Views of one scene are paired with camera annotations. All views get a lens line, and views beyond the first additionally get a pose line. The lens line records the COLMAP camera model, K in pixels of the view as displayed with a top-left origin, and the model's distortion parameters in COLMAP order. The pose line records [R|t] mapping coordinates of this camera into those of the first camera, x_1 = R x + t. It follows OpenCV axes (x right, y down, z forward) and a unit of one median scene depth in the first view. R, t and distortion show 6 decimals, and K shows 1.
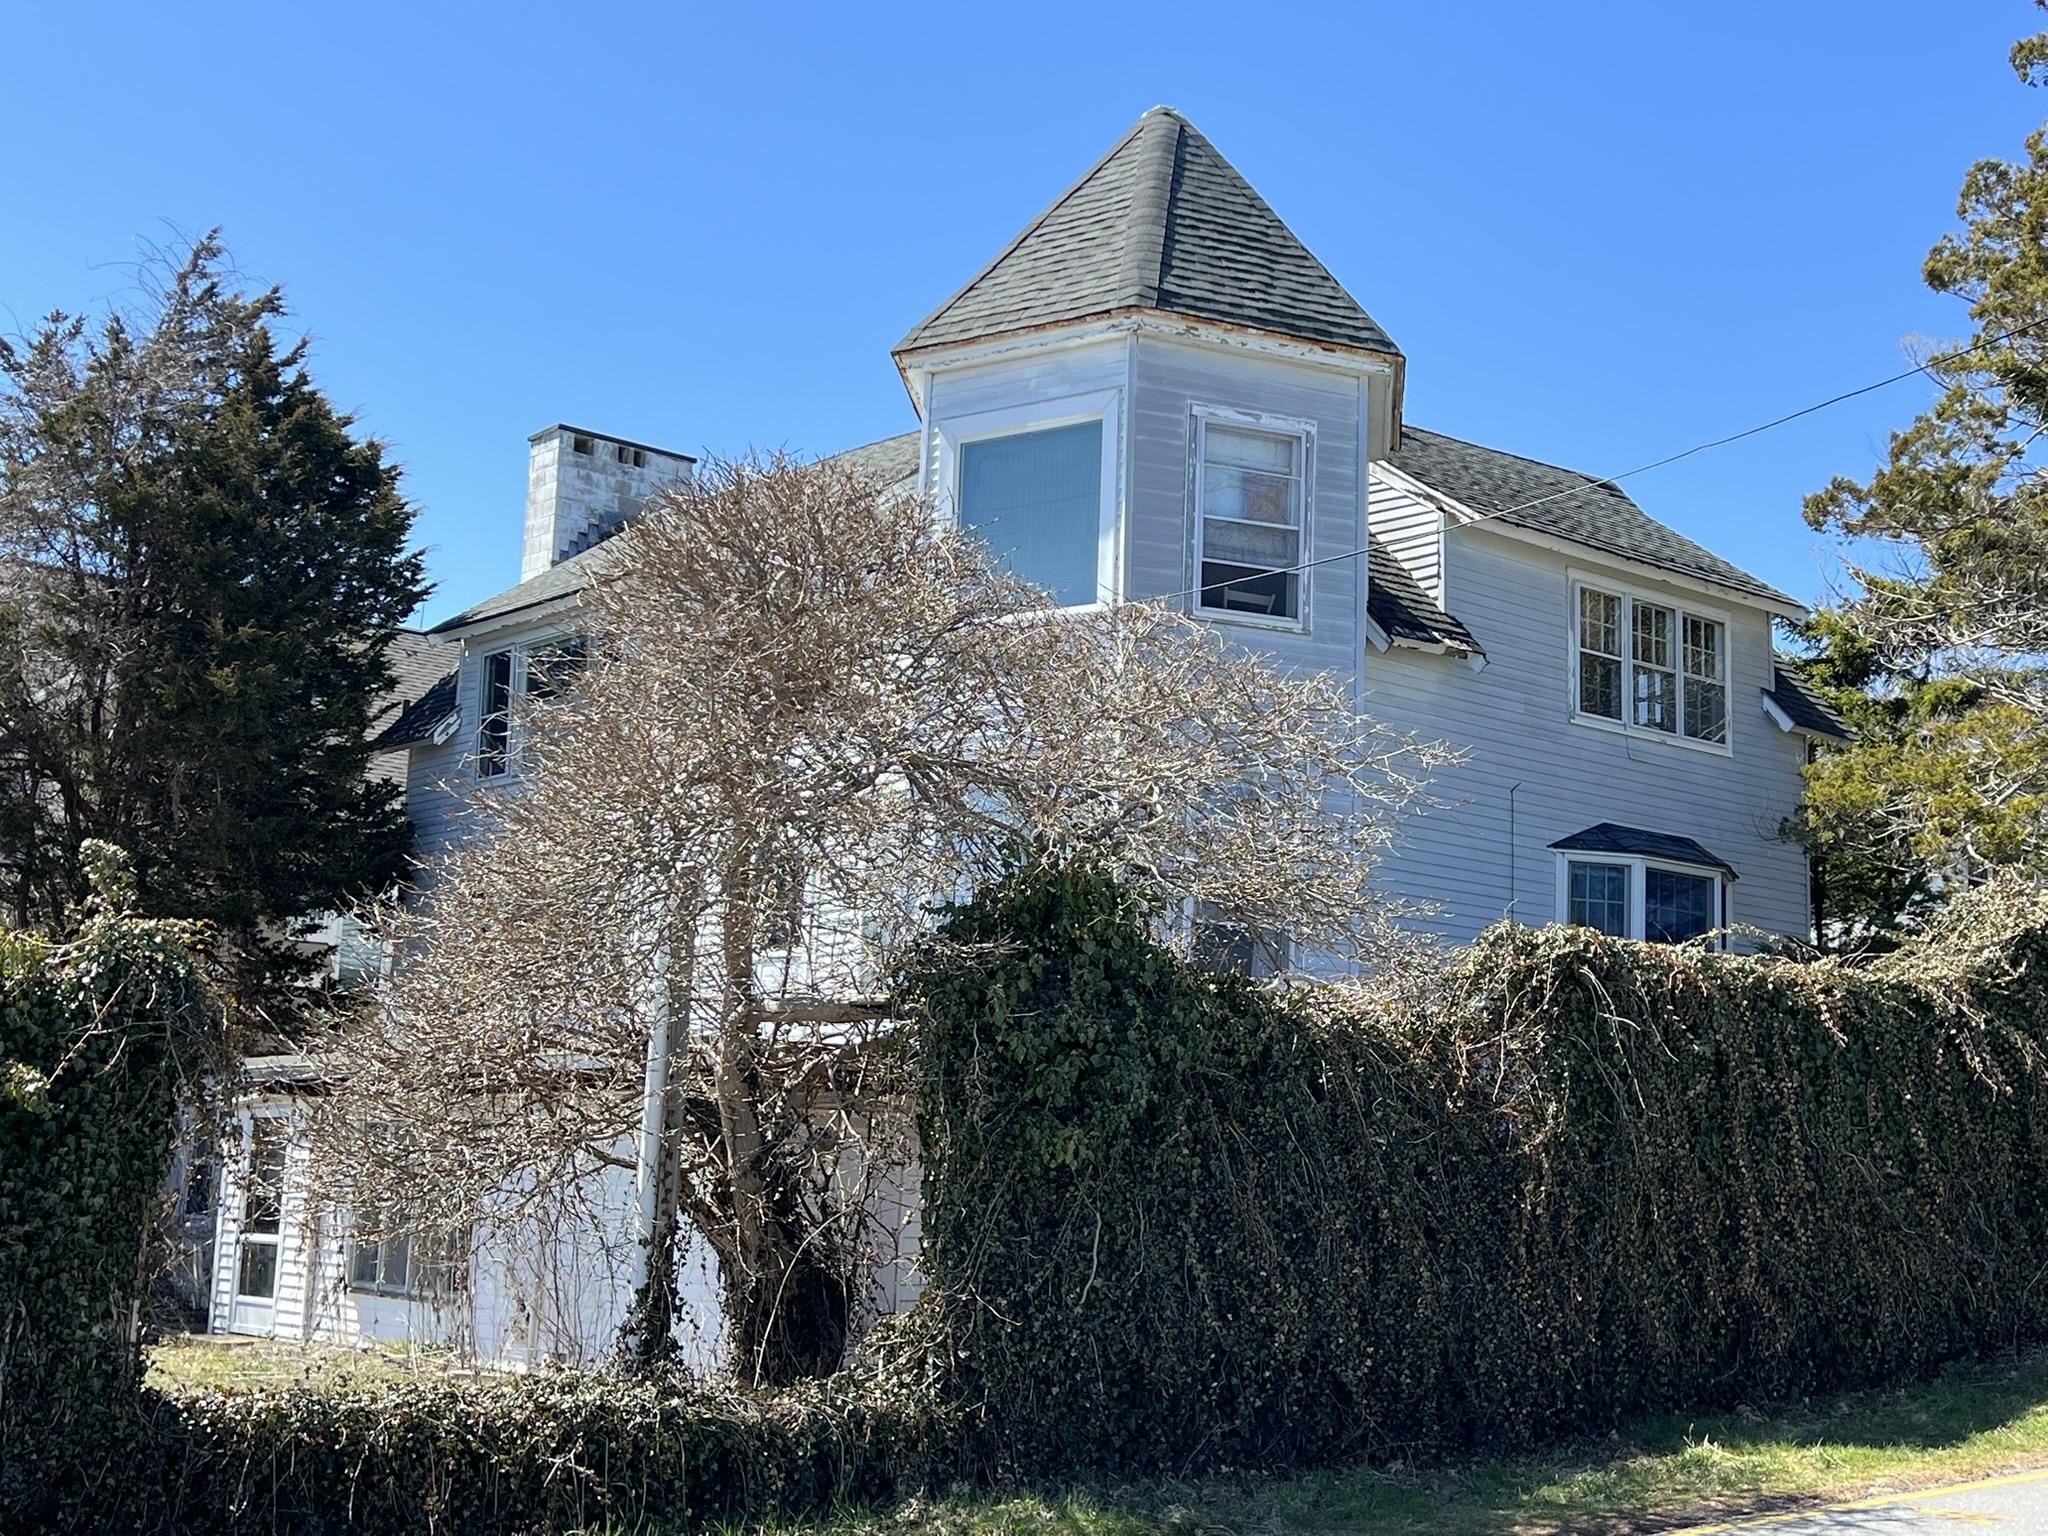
lens RADIAL K [[2513.9, 0, 1024.0], [0, 2513.9, 768.0], [0, 0, 1]] dist [0.007858, 0.007526]
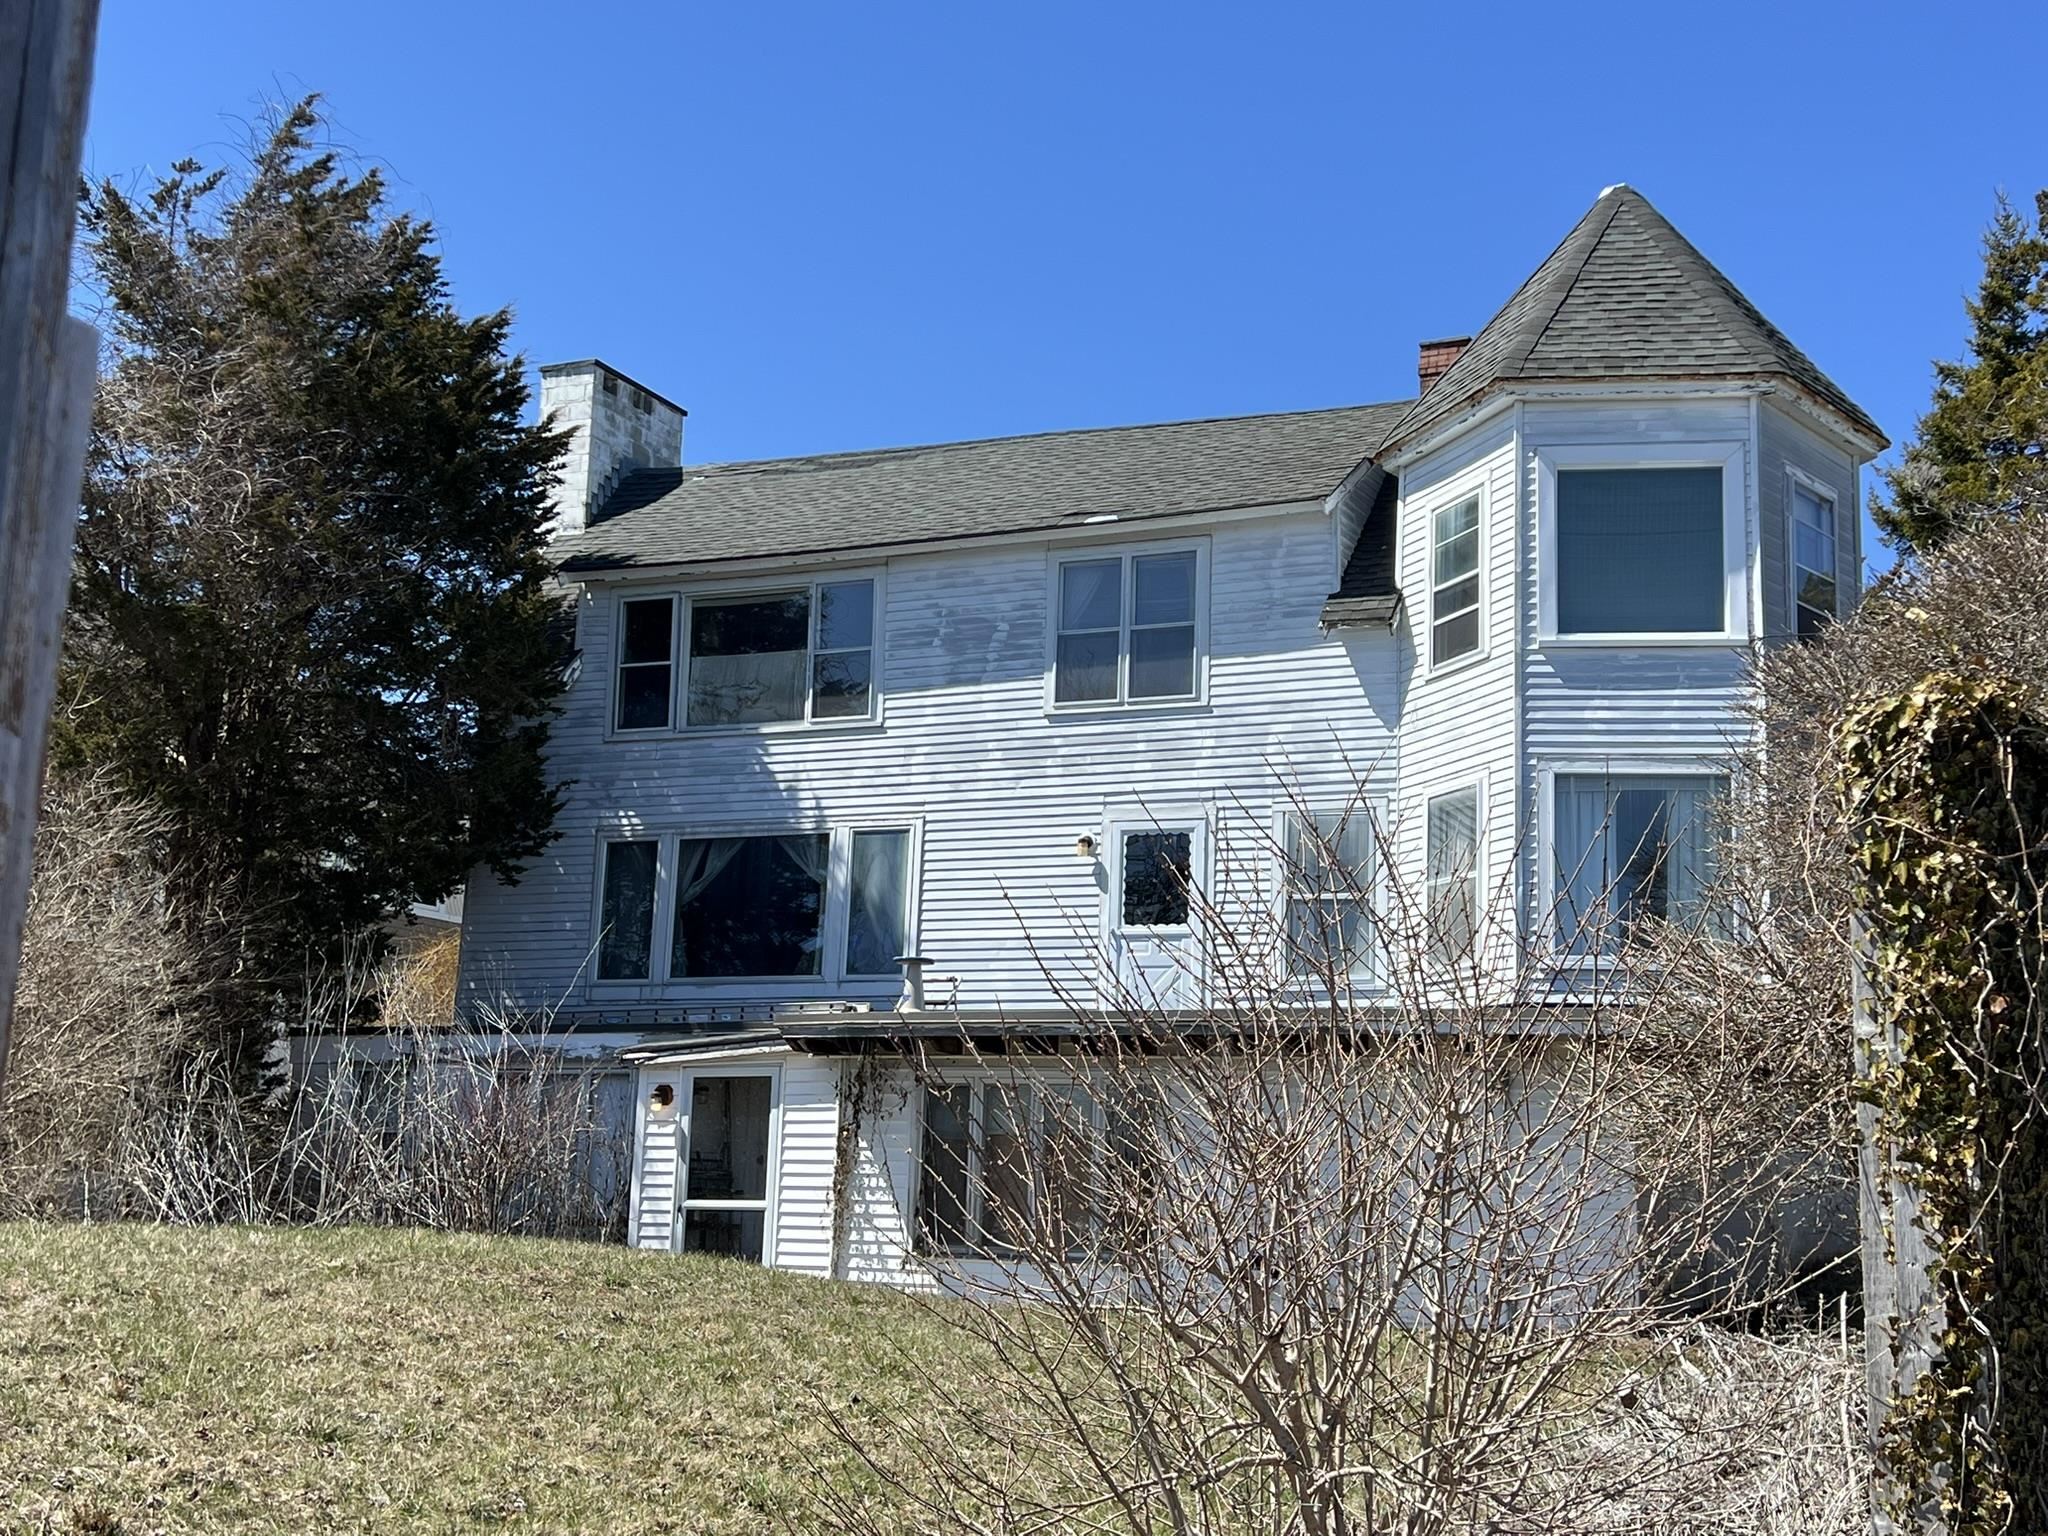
lens RADIAL K [[2513.9, 0, 1024.0], [0, 2513.9, 768.0], [0, 0, 1]] dist [0.007858, 0.007526]
pose [[0.902489, 0.073143, 0.424456, -0.477976], [-0.072274, 0.997219, -0.018171, 0.025086], [-0.424605, -0.014278, 0.905266, 0.077886]]
